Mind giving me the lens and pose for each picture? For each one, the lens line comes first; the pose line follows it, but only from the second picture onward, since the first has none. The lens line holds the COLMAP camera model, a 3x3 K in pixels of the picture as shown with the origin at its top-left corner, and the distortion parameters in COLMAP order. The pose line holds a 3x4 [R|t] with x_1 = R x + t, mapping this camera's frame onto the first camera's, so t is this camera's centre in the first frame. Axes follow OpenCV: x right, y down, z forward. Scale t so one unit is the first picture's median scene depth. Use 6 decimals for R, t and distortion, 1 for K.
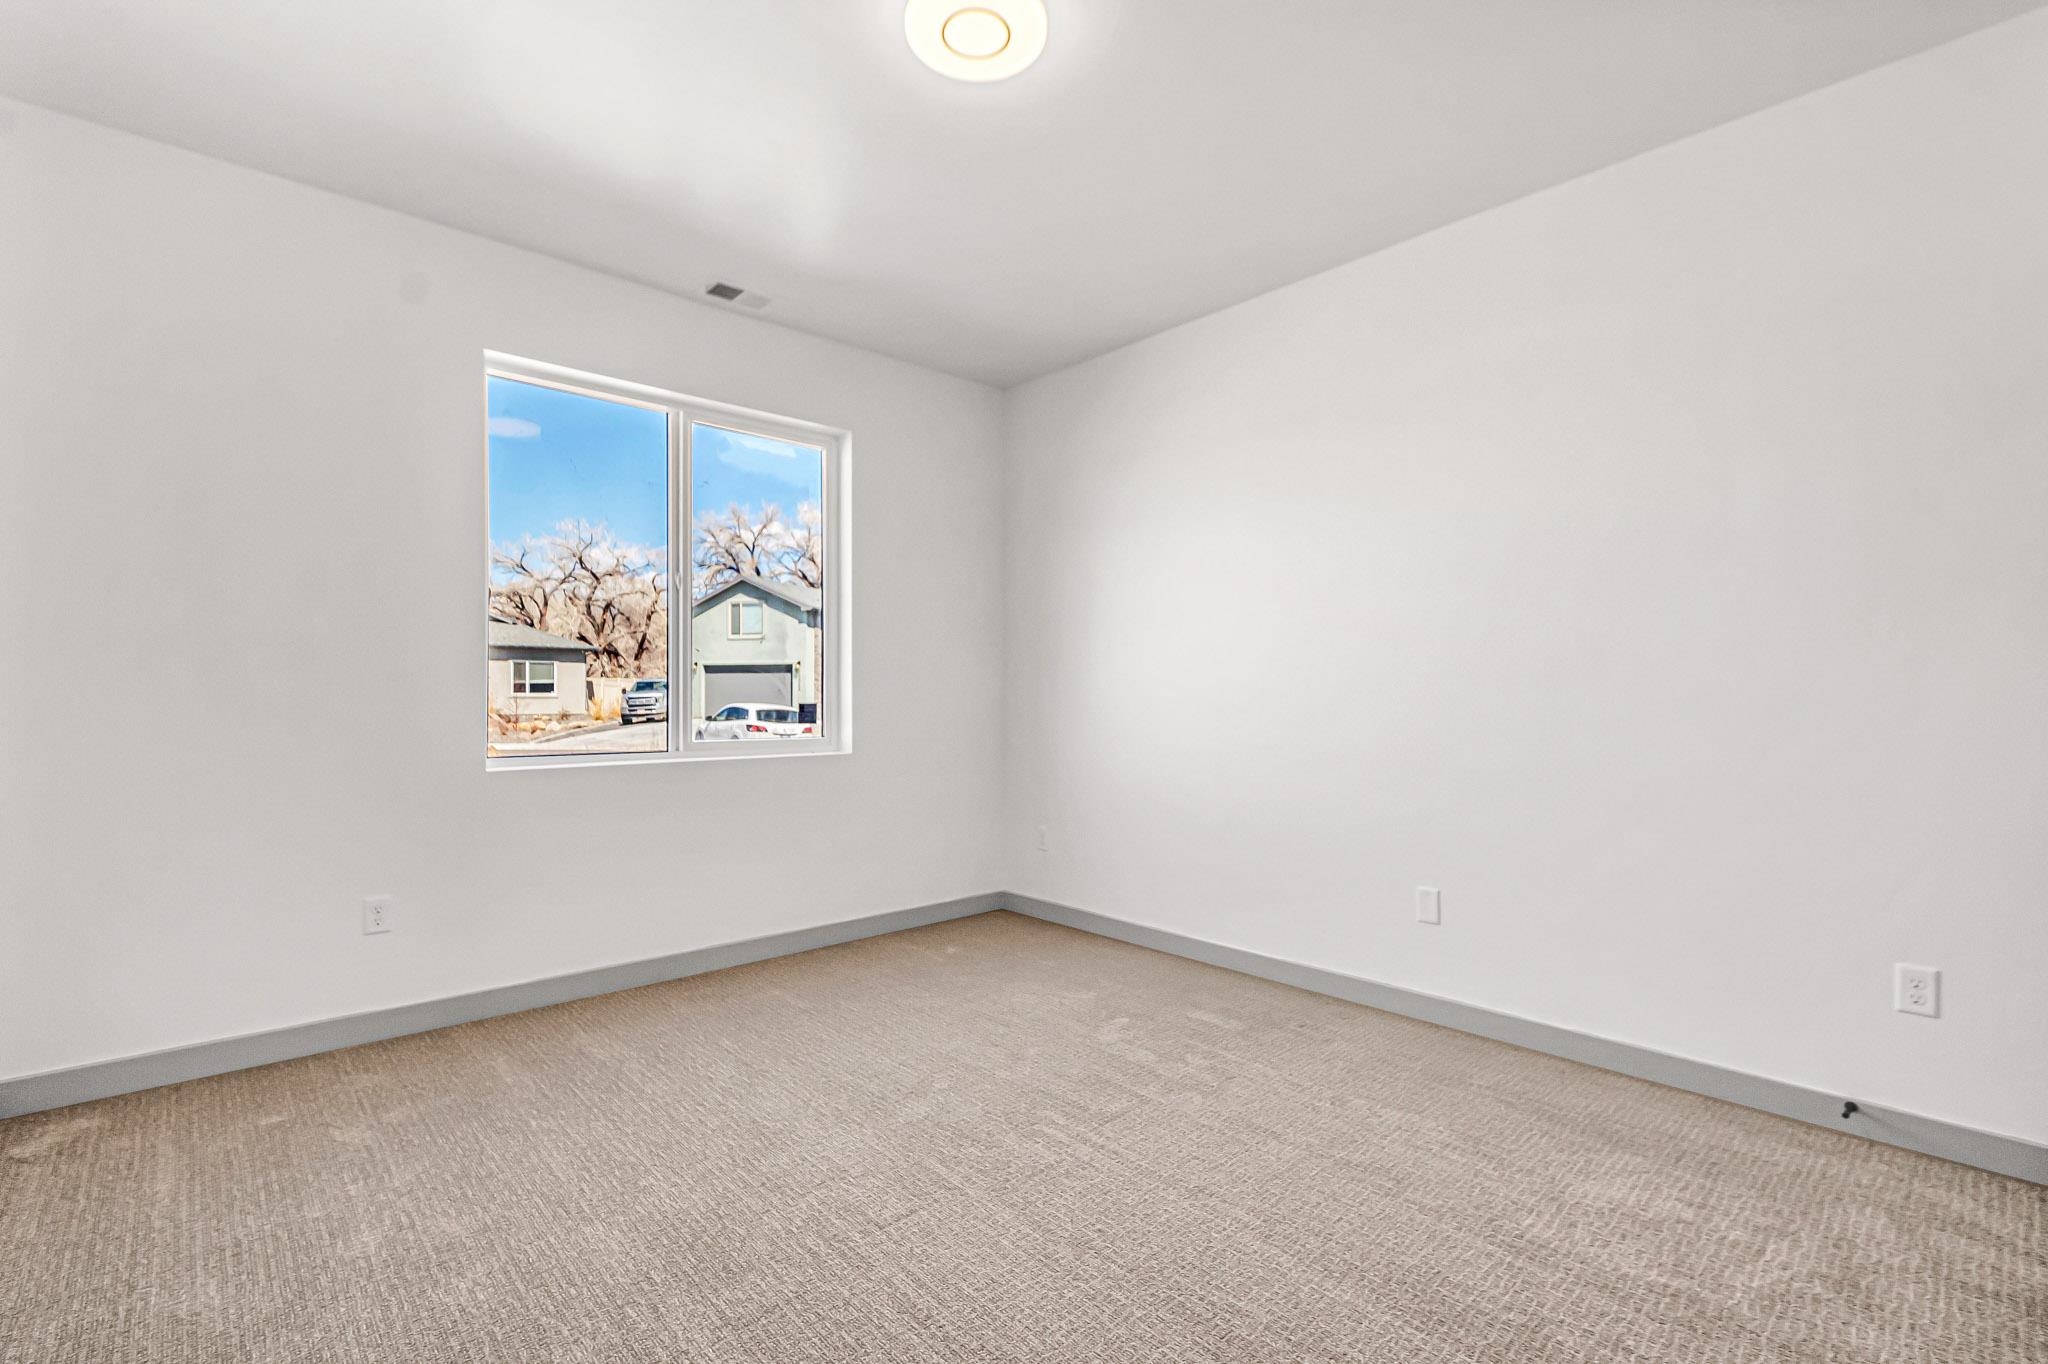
lens RADIAL K [[906.9, 0, 1022.9], [0, 906.9, 692.0], [0, 0, 1]] dist [0.011686, -0.001610]
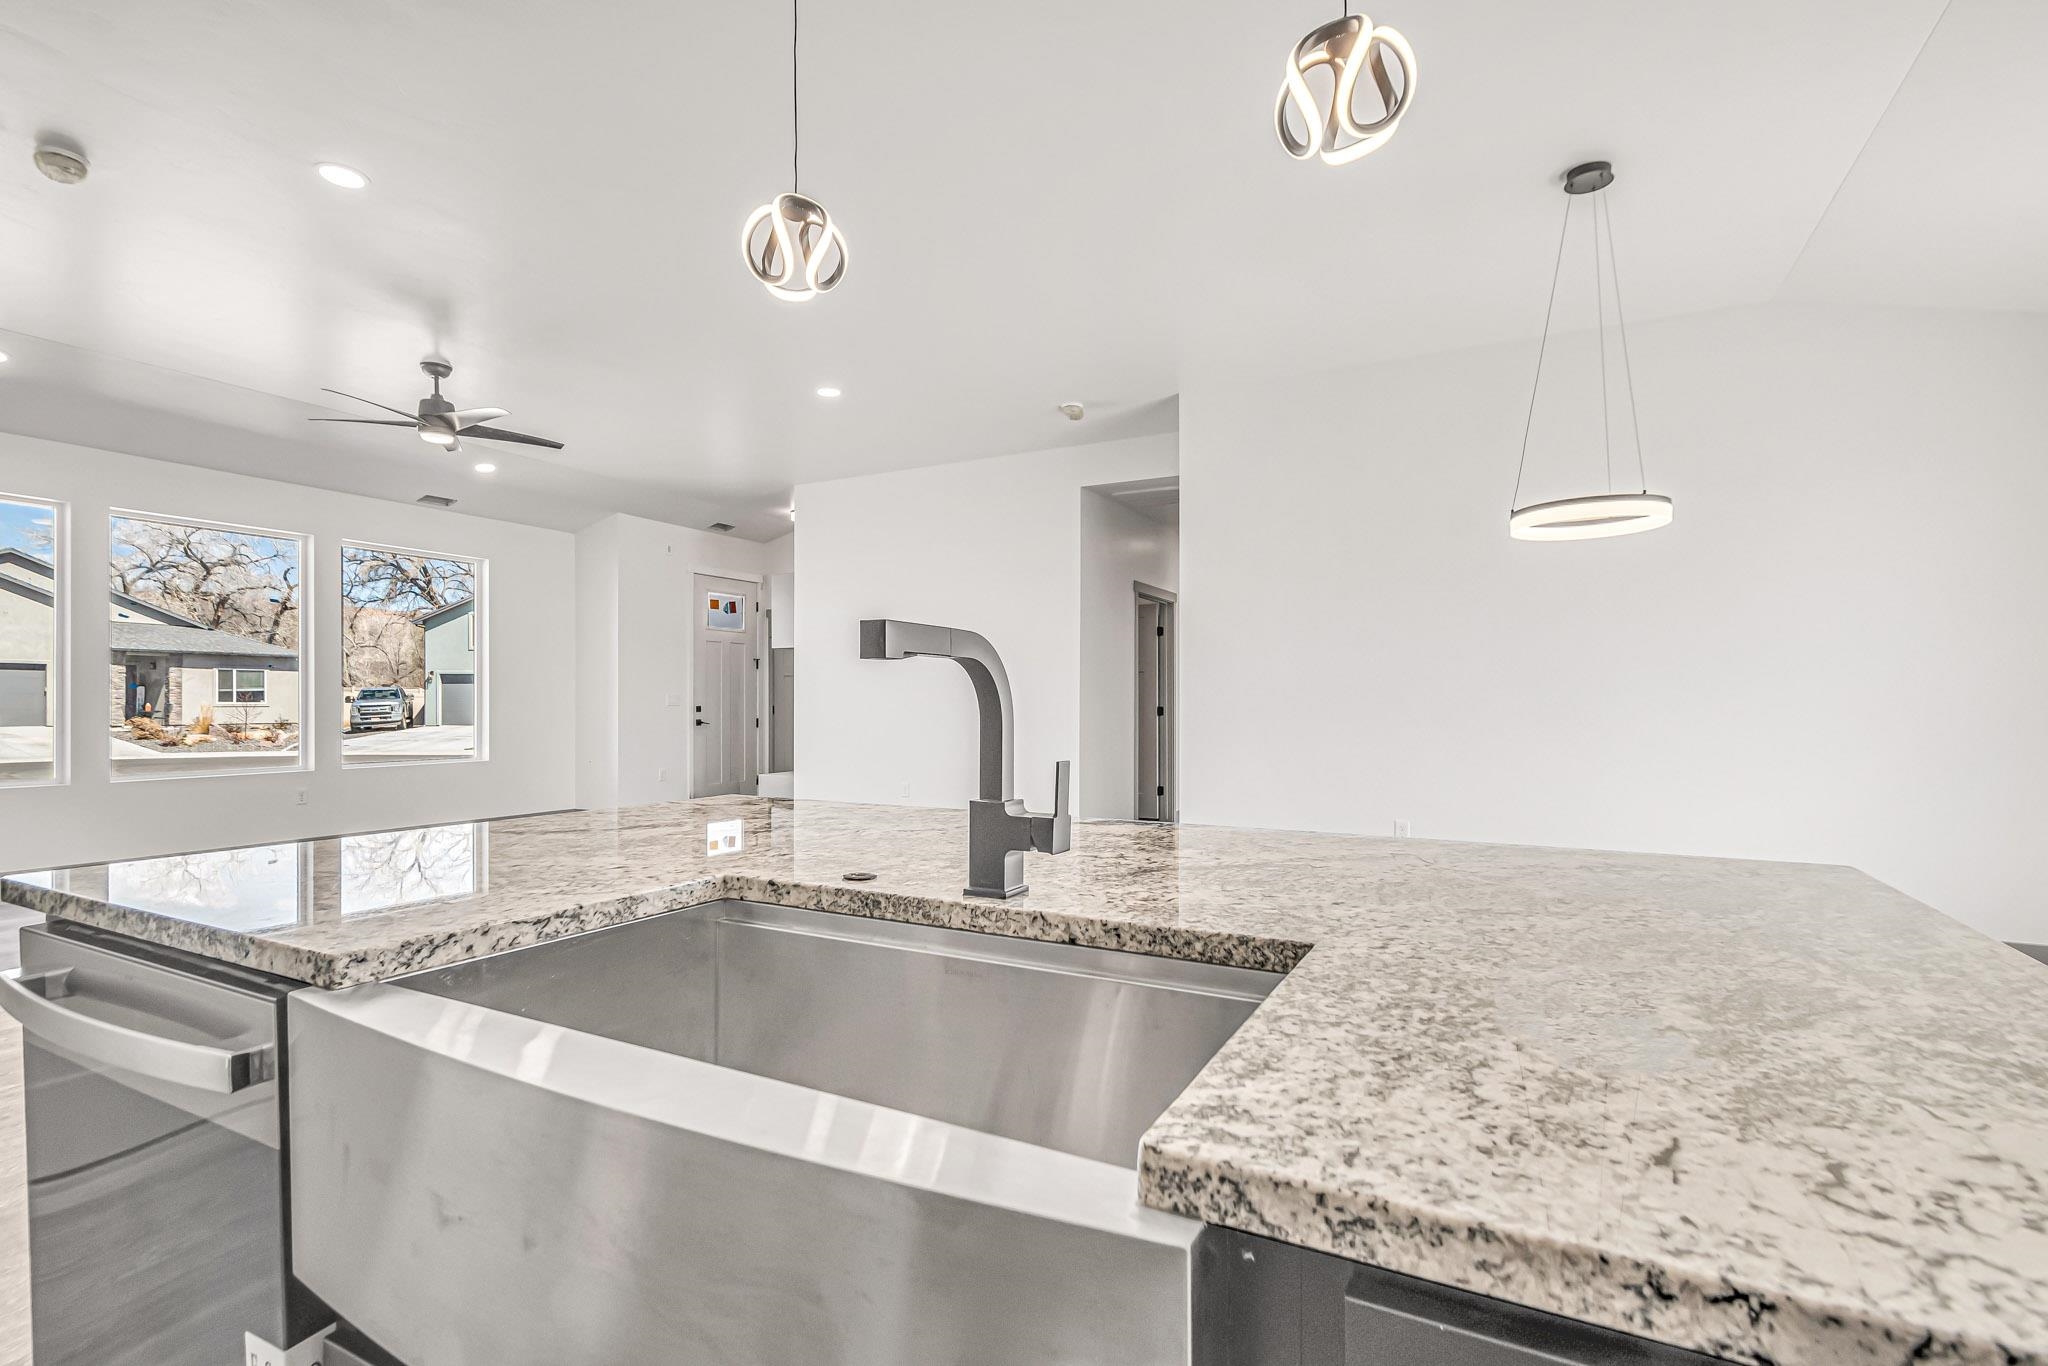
lens RADIAL K [[906.9, 0, 1025.5], [0, 906.9, 695.1], [0, 0, 1]] dist [0.011686, -0.001610]
pose [[0.942086, 0.004318, 0.335344, -1.496380], [-0.001790, 0.999968, -0.007846, 0.005787], [-0.335367, 0.006792, 0.942063, -3.786023]]
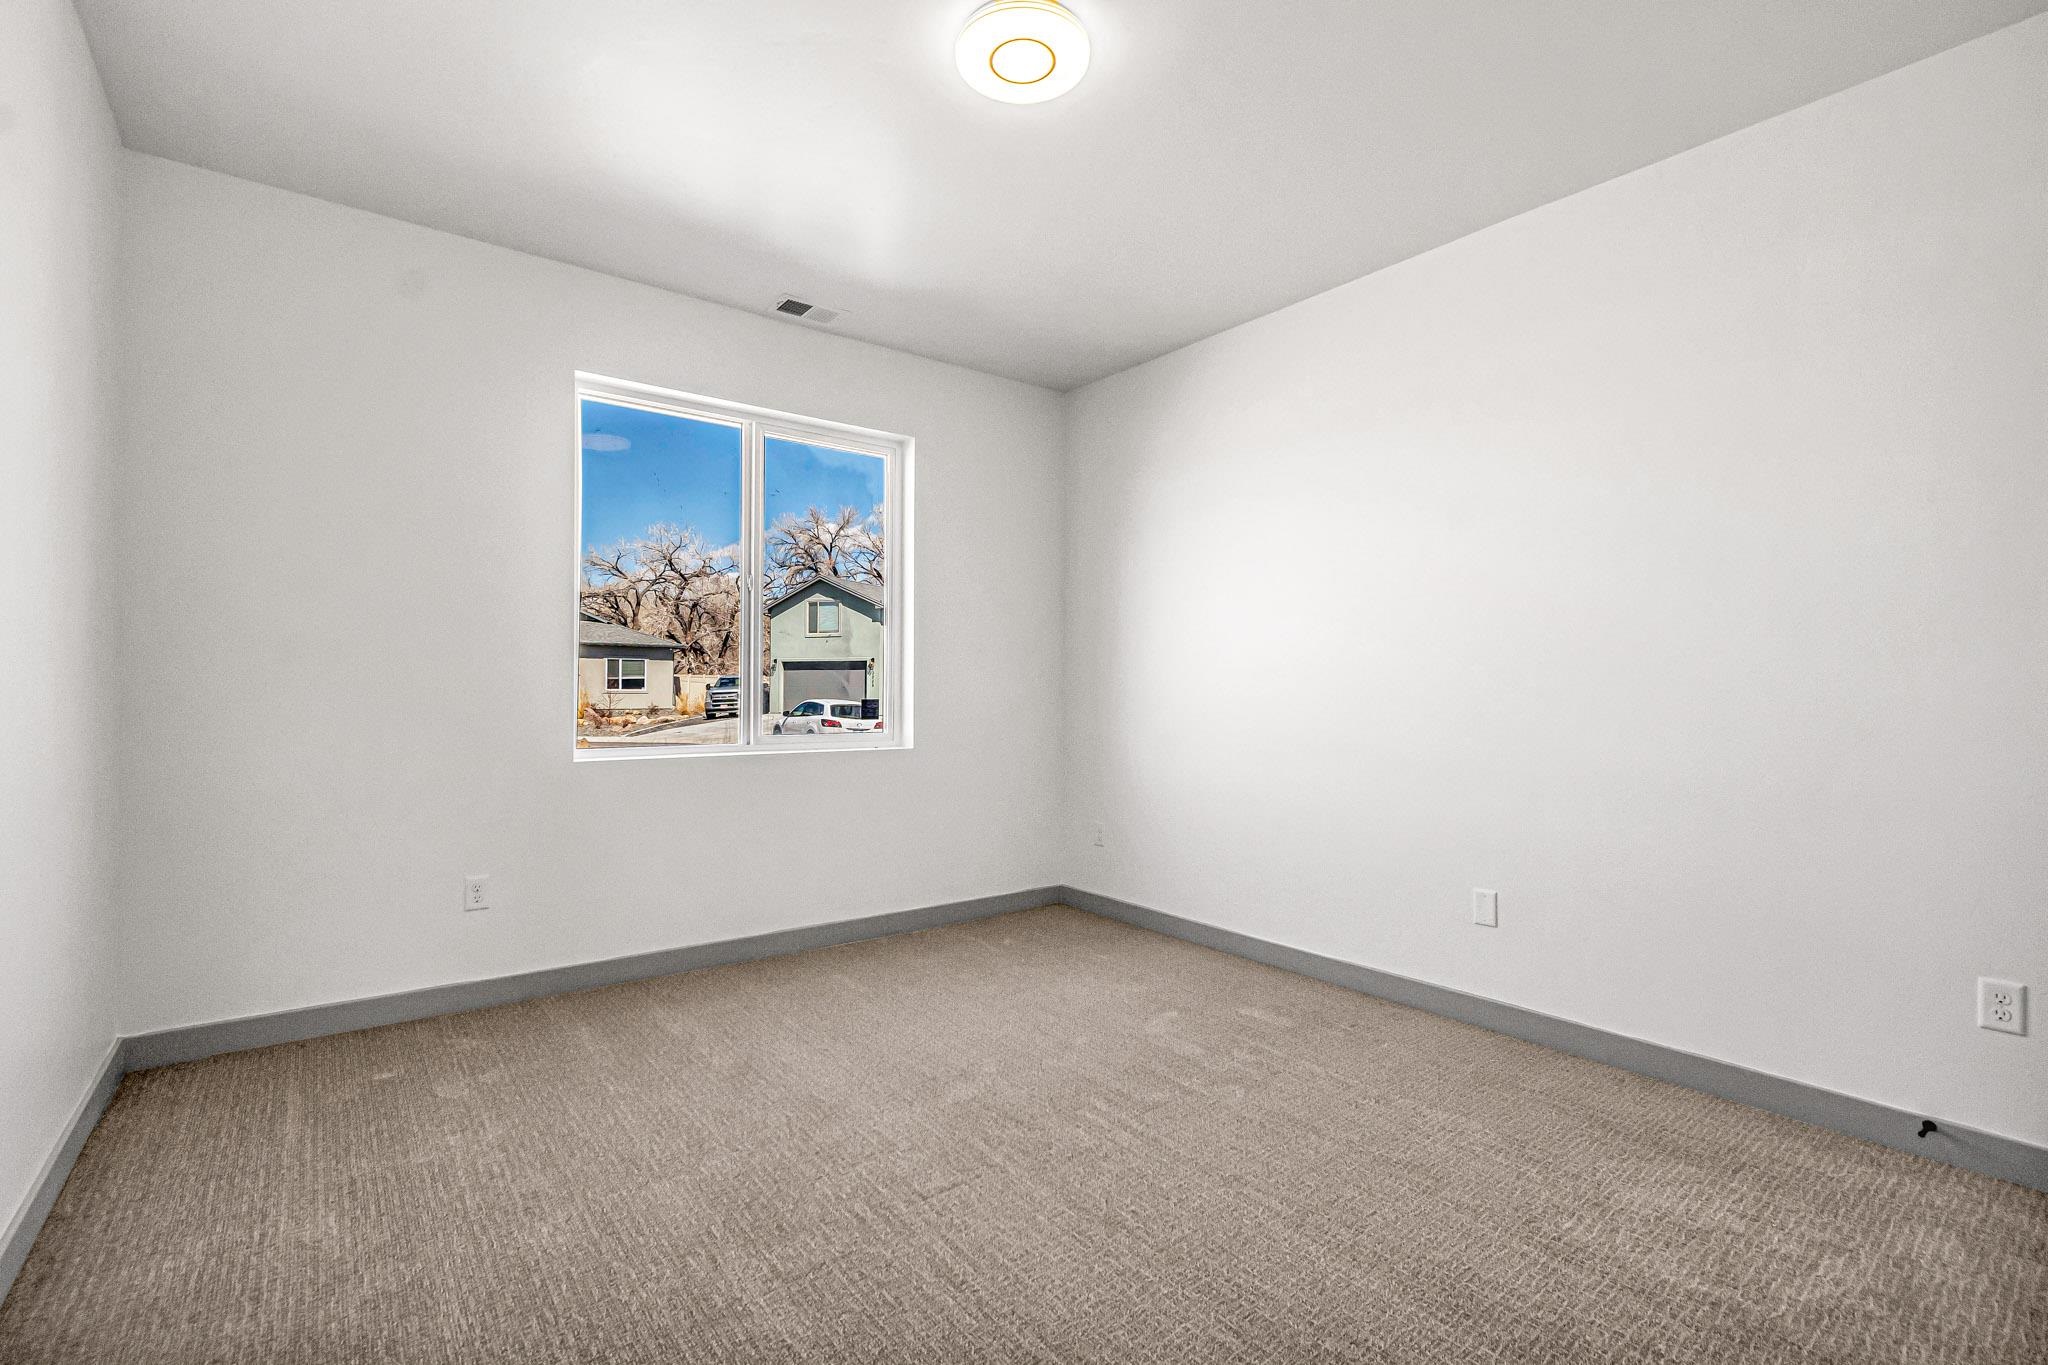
lens RADIAL K [[906.9, 0, 1021.3], [0, 906.9, 683.4], [0, 0, 1]] dist [0.011686, -0.001610]
pose [[0.996512, 0.003357, -0.083376, 0.039065], [-0.003919, 0.999971, -0.006576, 0.000373], [0.083352, 0.006880, 0.996496, -0.039850]]
